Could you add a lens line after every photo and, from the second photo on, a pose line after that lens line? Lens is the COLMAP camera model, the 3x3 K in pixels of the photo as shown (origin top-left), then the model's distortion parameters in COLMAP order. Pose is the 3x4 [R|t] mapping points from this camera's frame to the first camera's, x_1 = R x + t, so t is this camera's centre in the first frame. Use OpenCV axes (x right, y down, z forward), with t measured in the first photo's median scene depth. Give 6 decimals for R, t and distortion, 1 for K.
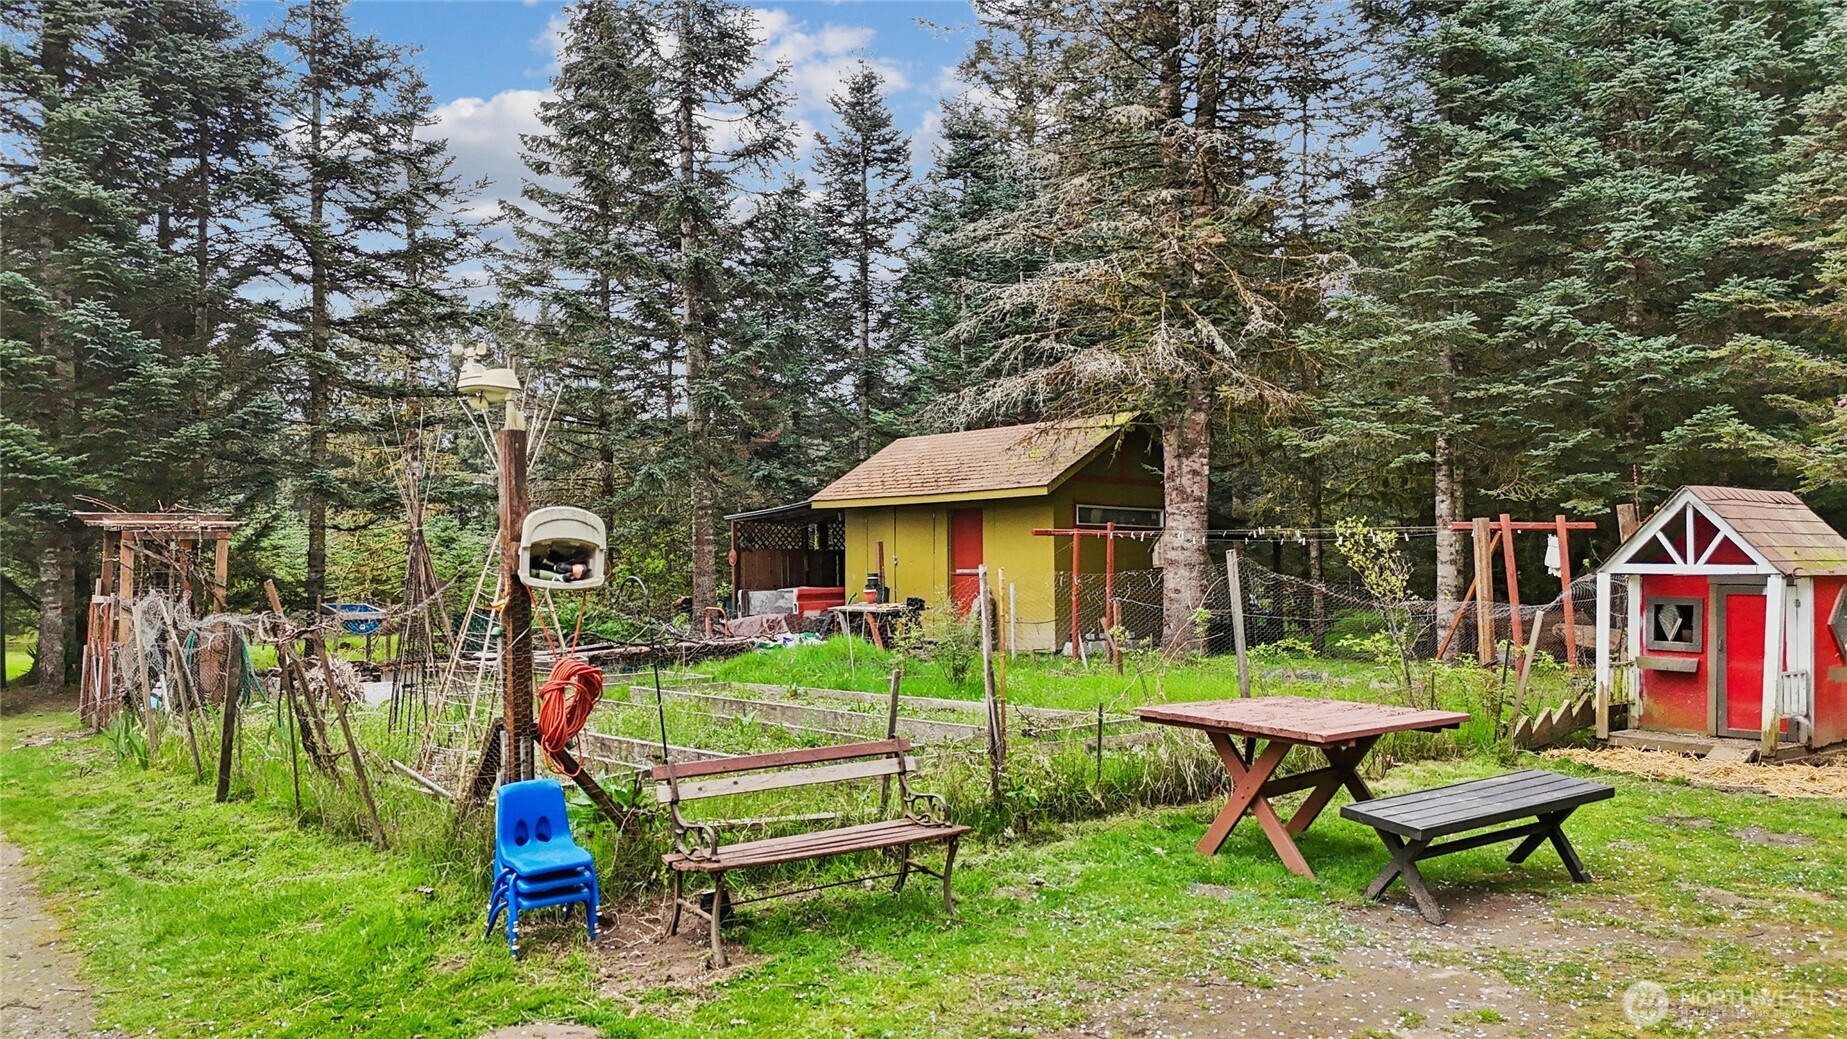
lens RADIAL K [[1388.7, 0, 921.6], [0, 1388.7, 515.7], [0, 0, 1]] dist [0.087118, -0.085002]
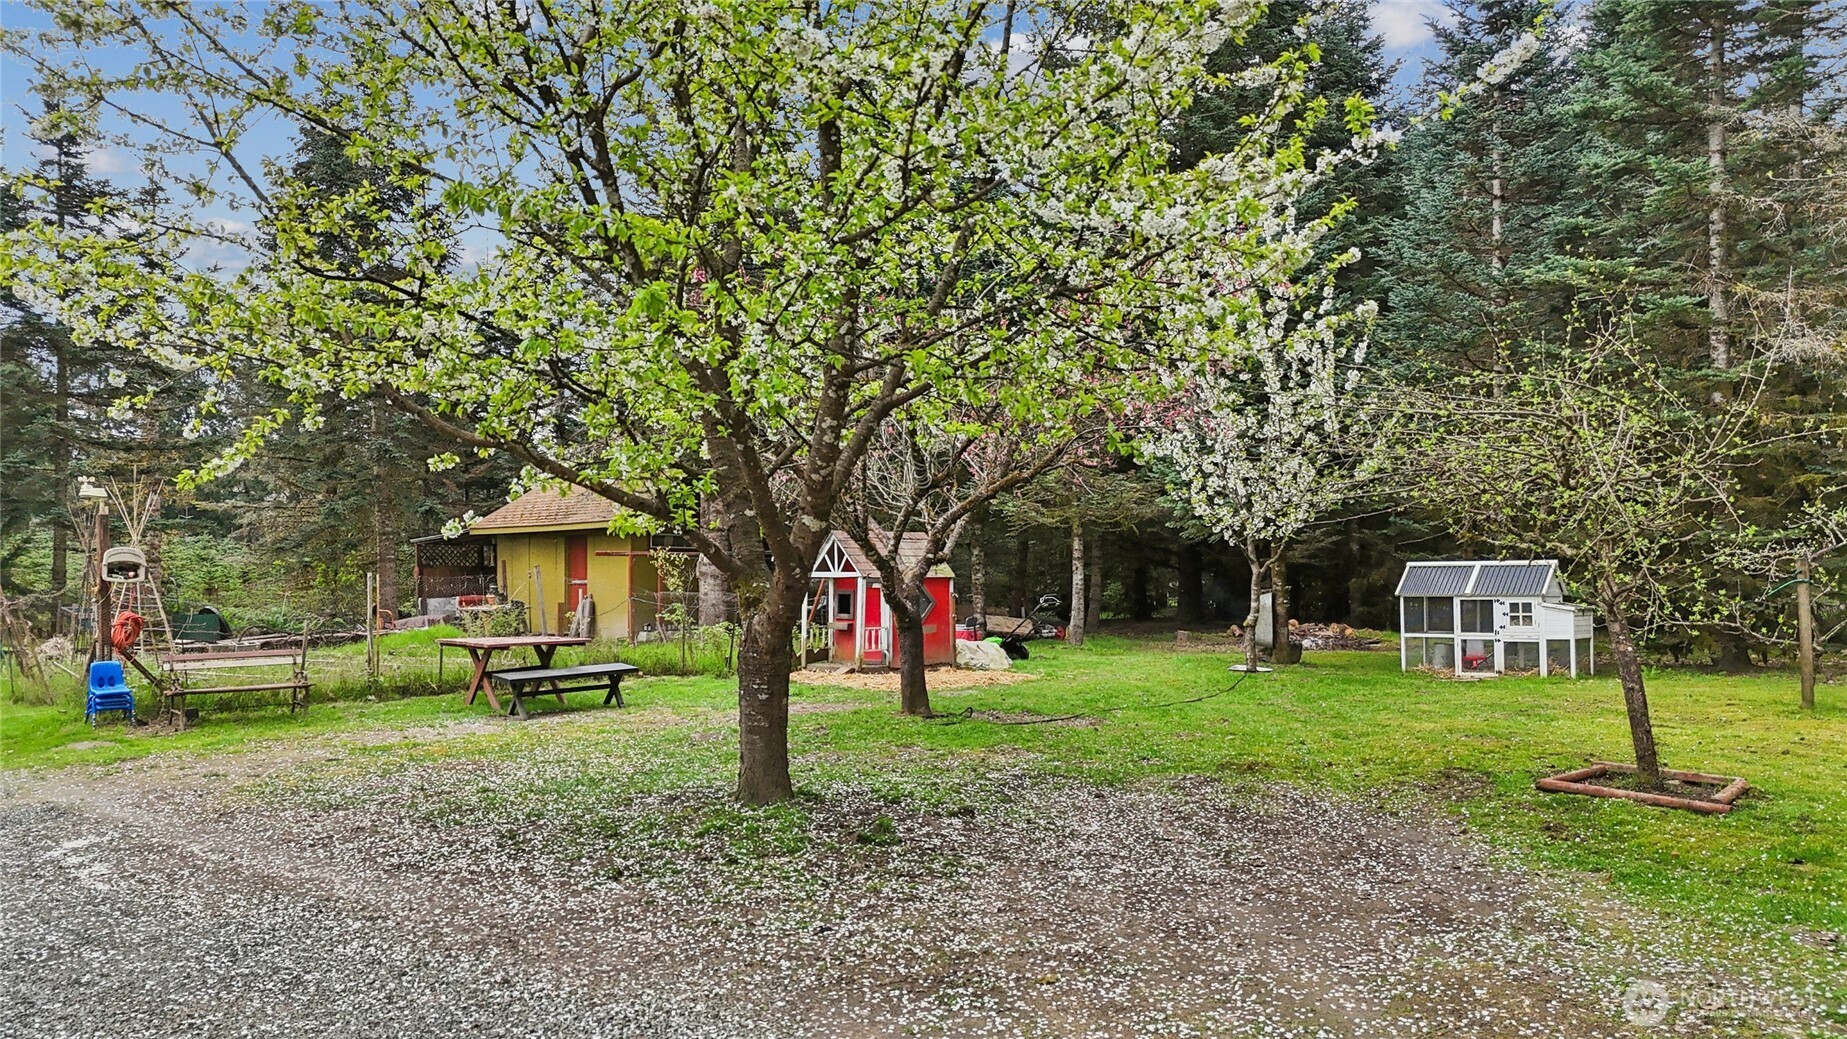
lens RADIAL K [[1388.7, 0, 927.0], [0, 1388.7, 524.4], [0, 0, 1]] dist [0.087118, -0.085002]
pose [[0.992645, 0.002688, 0.121029, 0.302405], [-0.002030, 0.999982, -0.005558, -0.013116], [-0.121042, 0.005271, 0.992633, -0.581733]]
